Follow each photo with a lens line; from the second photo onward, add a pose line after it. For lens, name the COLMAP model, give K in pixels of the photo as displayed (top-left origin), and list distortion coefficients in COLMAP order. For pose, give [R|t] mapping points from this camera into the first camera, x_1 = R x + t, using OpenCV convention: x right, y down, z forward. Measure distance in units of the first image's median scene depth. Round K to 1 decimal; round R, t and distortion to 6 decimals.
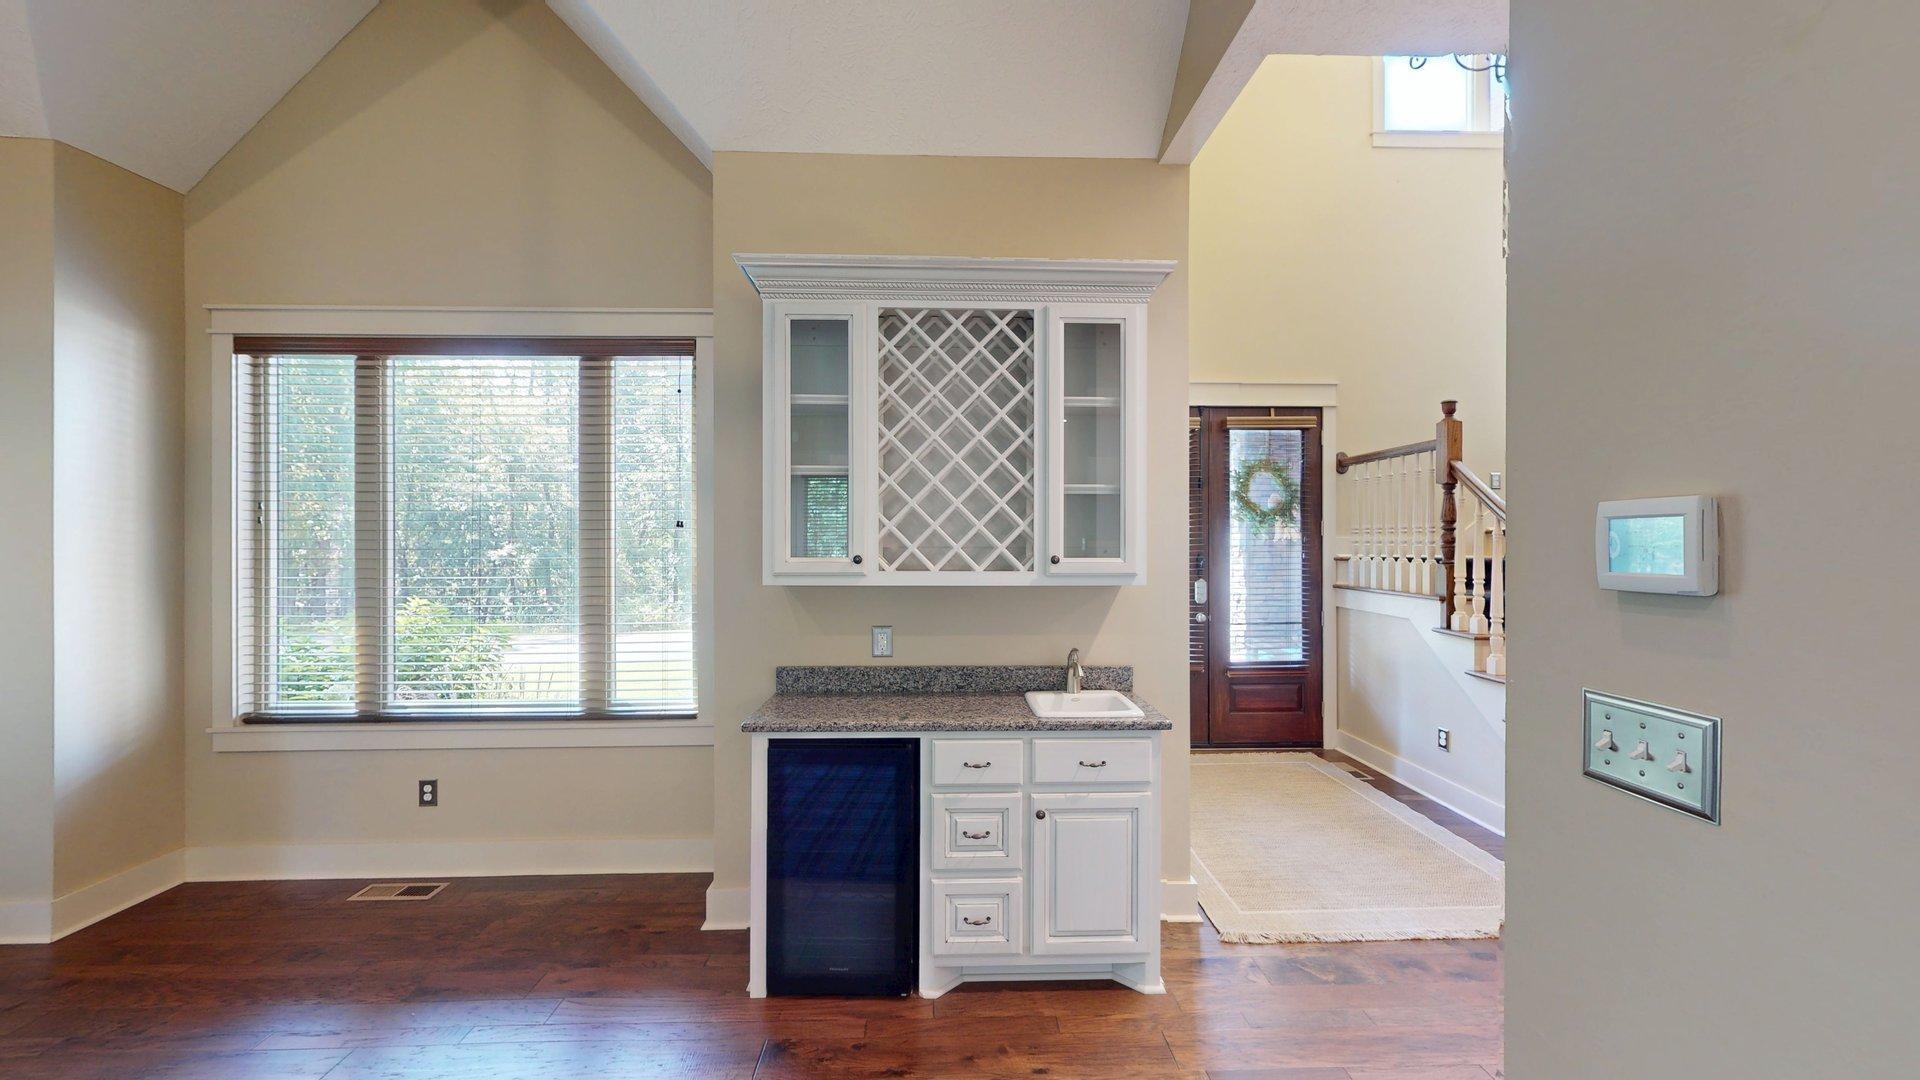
lens RADIAL K [[659.2, 0, 959.8], [0, 659.2, 542.9], [0, 0, 1]] dist [0.000875, 0.000073]
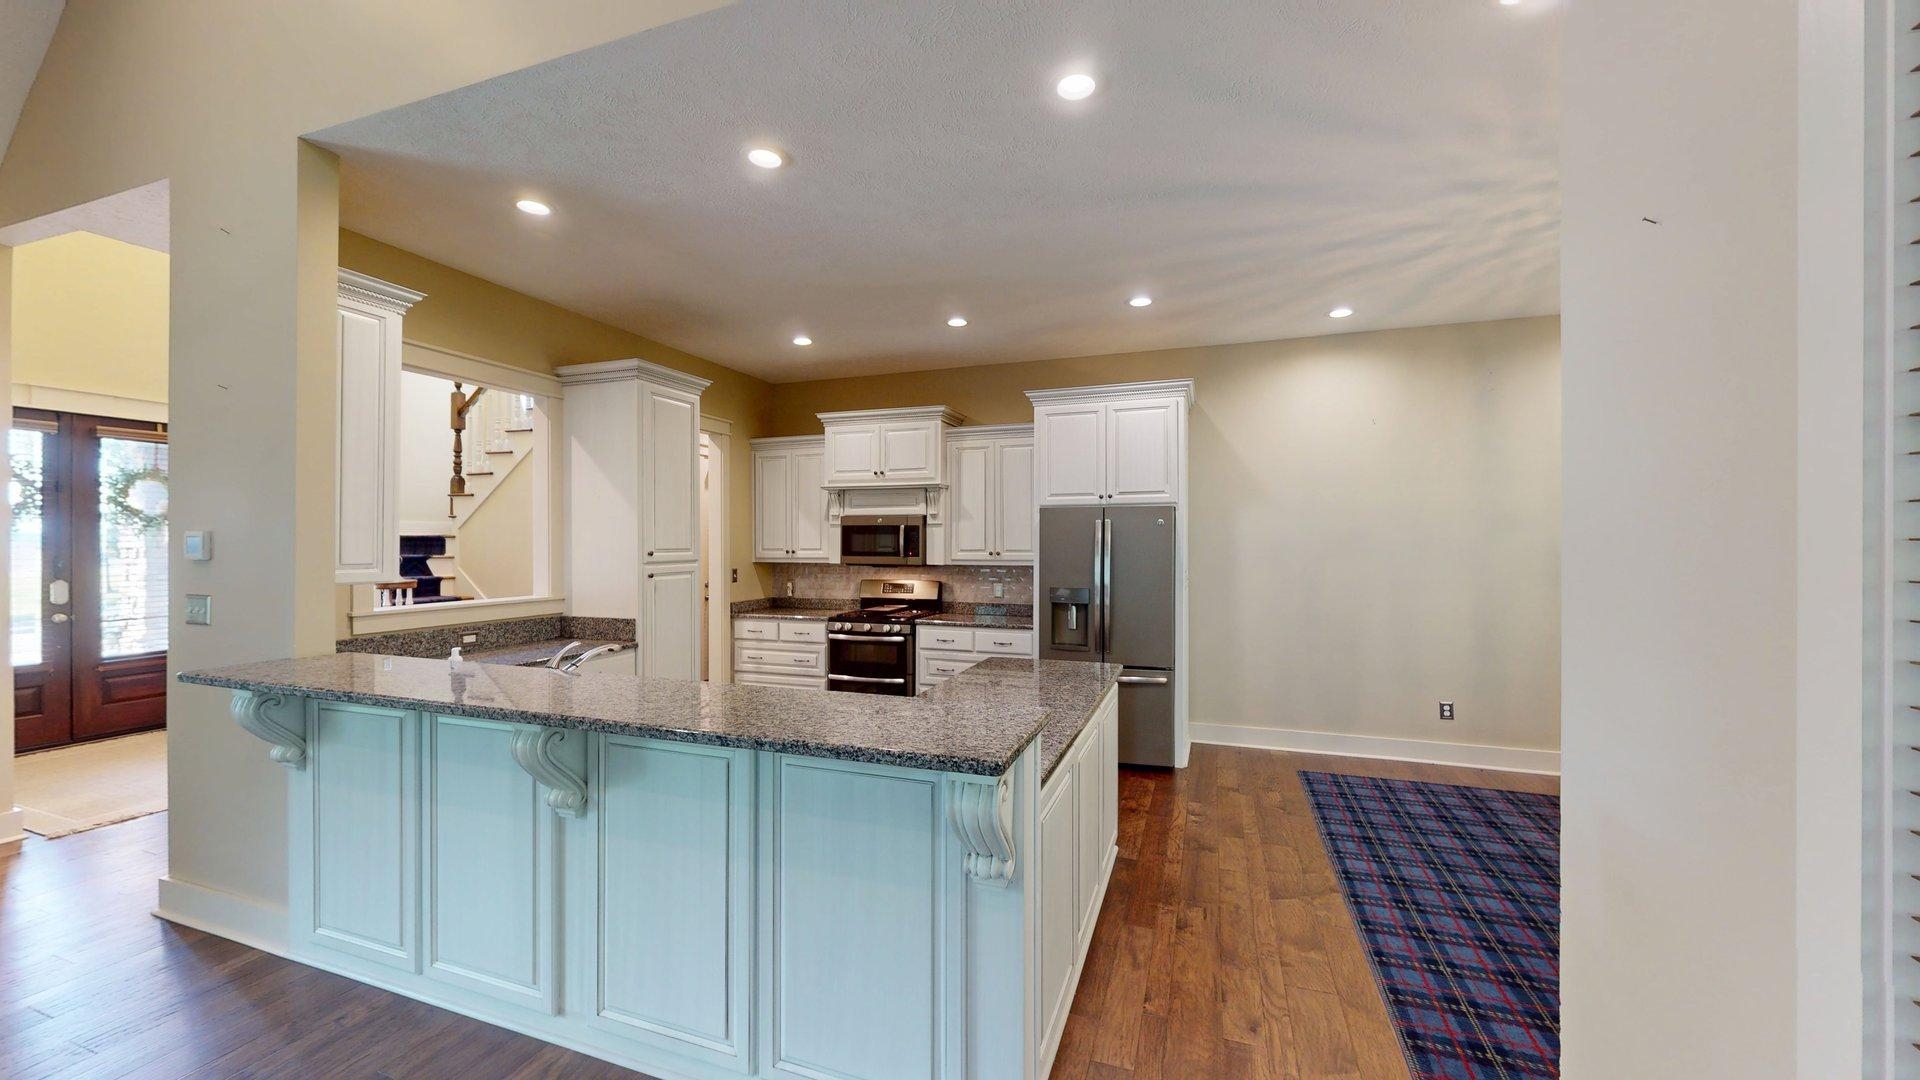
lens RADIAL K [[715.2, 0, 954.9], [0, 715.2, 544.9], [0, 0, 1]] dist [-0.000989, -0.000042]
pose [[0.381411, -0.000662, 0.924405, -0.242189], [-0.000854, 0.999999, 0.001068, -0.004068], [-0.924405, -0.001197, 0.381410, -1.330437]]
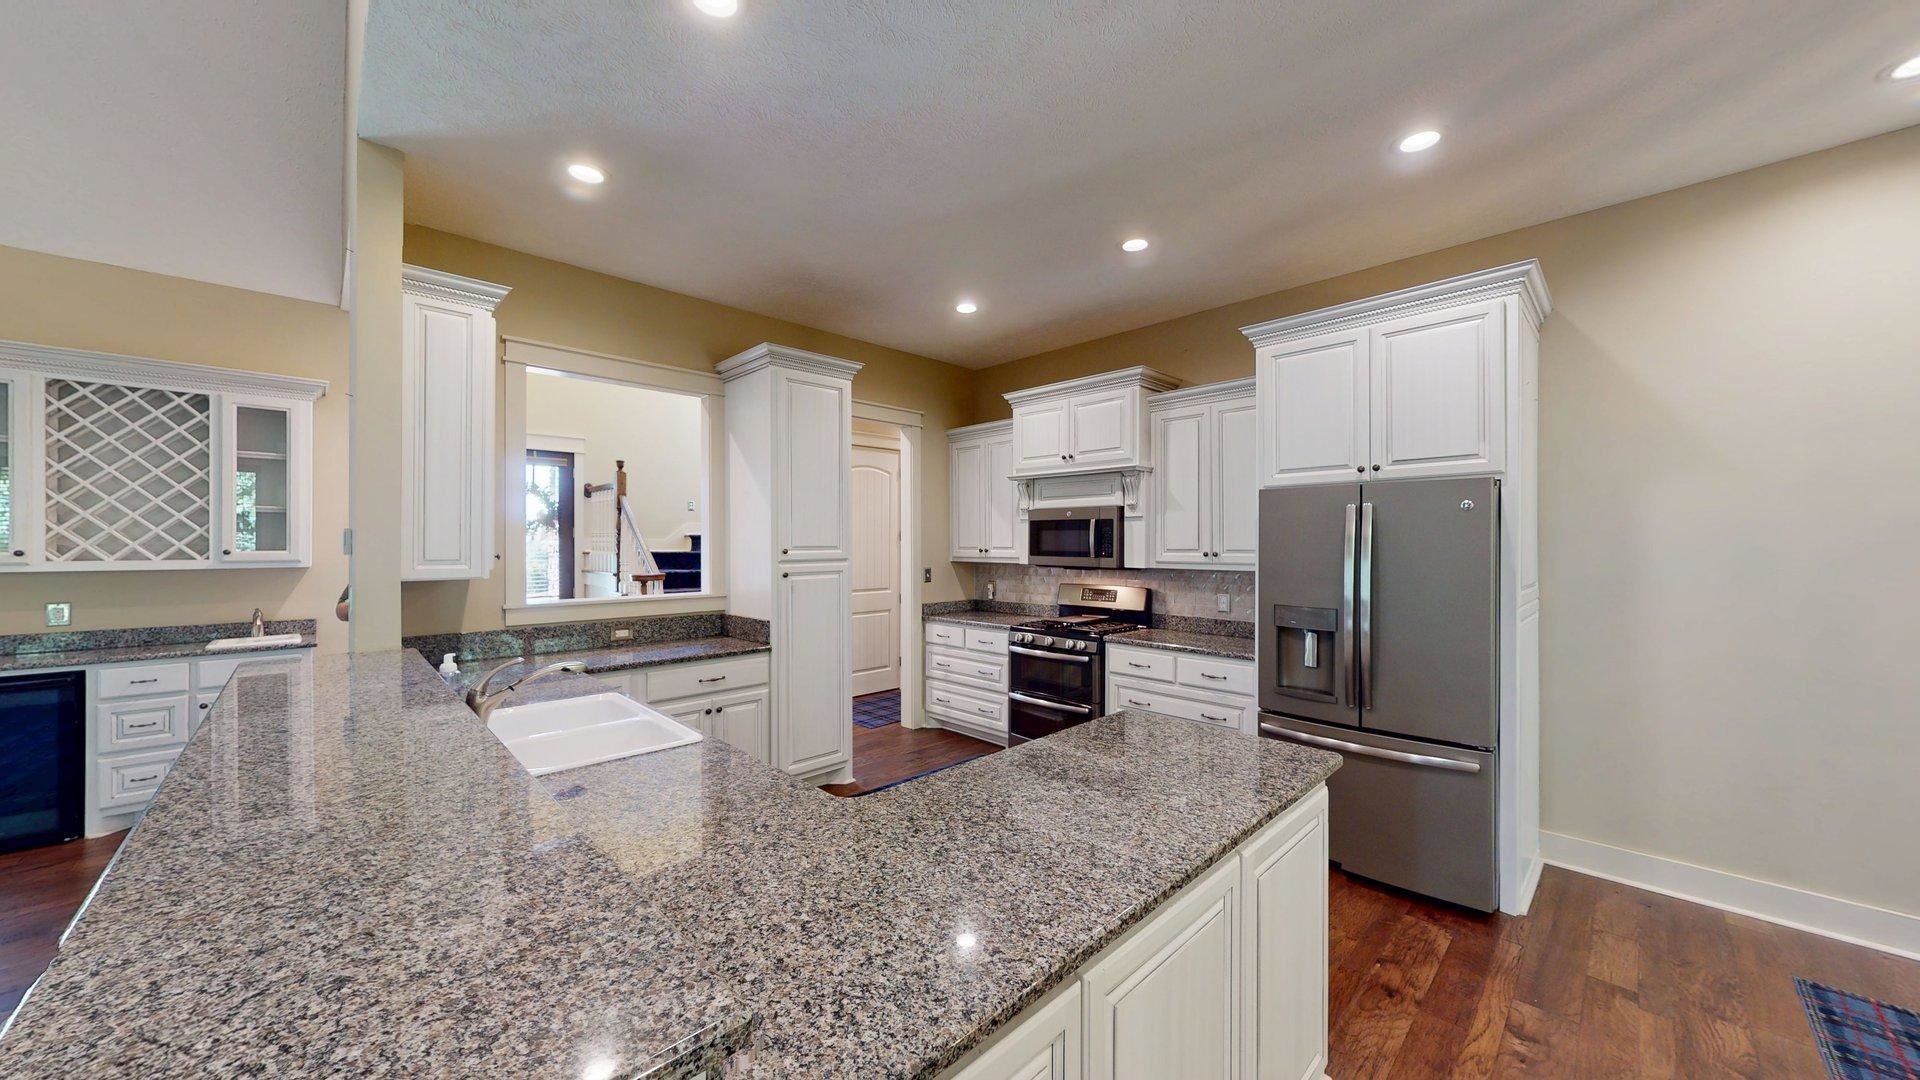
lens RADIAL K [[659.2, 0, 959.8], [0, 659.2, 542.9], [0, 0, 1]] dist [0.000875, 0.000073]
pose [[0.748828, 0.001684, 0.662762, 0.405887], [-0.001820, 0.999998, -0.000485, 0.000036], [-0.662762, -0.000843, 0.748830, -1.365273]]
